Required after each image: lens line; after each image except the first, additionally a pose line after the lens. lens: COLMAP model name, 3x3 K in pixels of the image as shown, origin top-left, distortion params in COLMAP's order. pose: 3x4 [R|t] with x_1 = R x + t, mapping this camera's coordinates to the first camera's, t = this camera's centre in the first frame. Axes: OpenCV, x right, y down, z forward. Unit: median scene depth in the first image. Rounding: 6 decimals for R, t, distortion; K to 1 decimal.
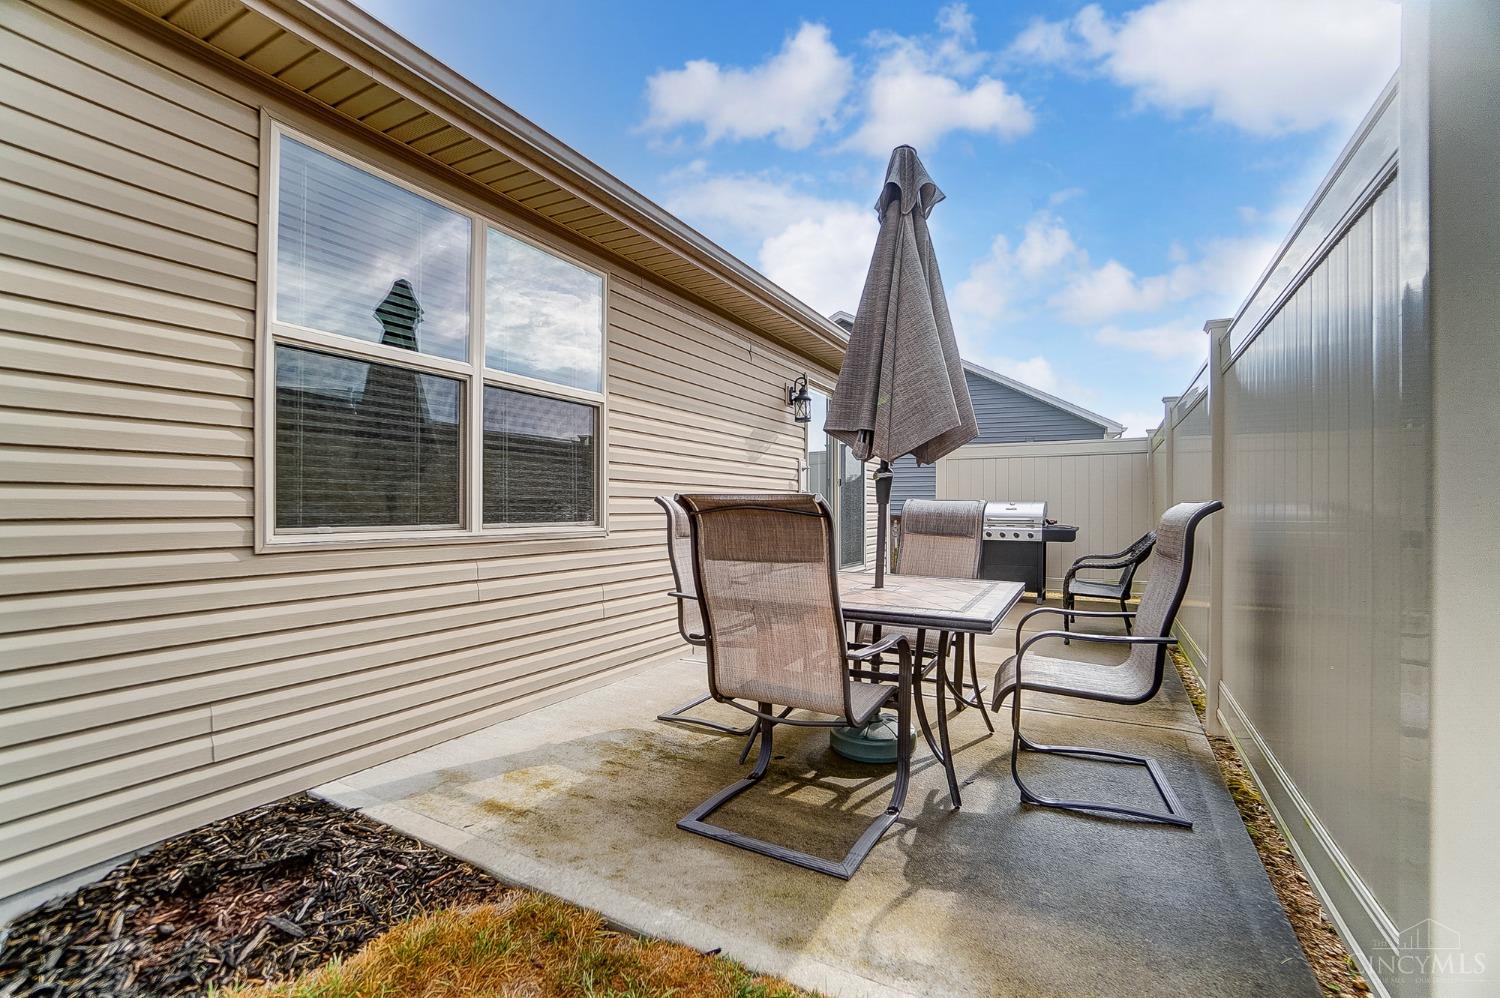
lens RADIAL K [[662.6, 0, 752.3], [0, 662.6, 510.4], [0, 0, 1]] dist [-0.054546, 0.023141]
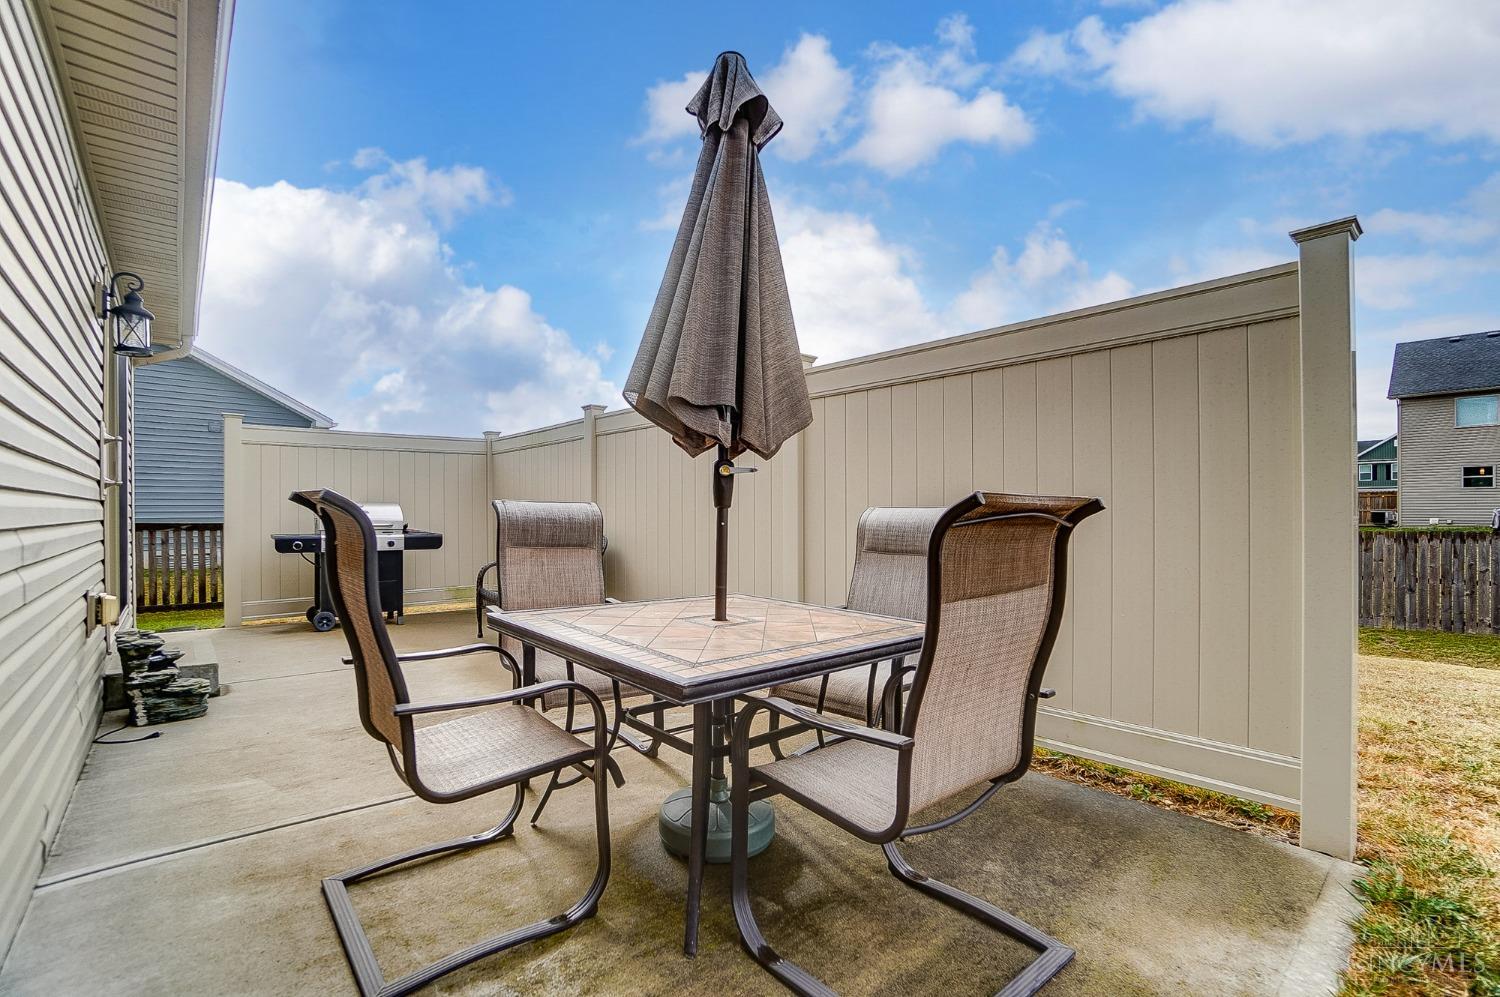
lens RADIAL K [[662.6, 0, 752.3], [0, 662.6, 509.9], [0, 0, 1]] dist [-0.054546, 0.023141]
pose [[0.354964, -0.001904, 0.934878, -0.286127], [0.003654, 0.999993, 0.000649, -0.005343], [-0.934873, 0.003186, 0.354969, 0.402499]]
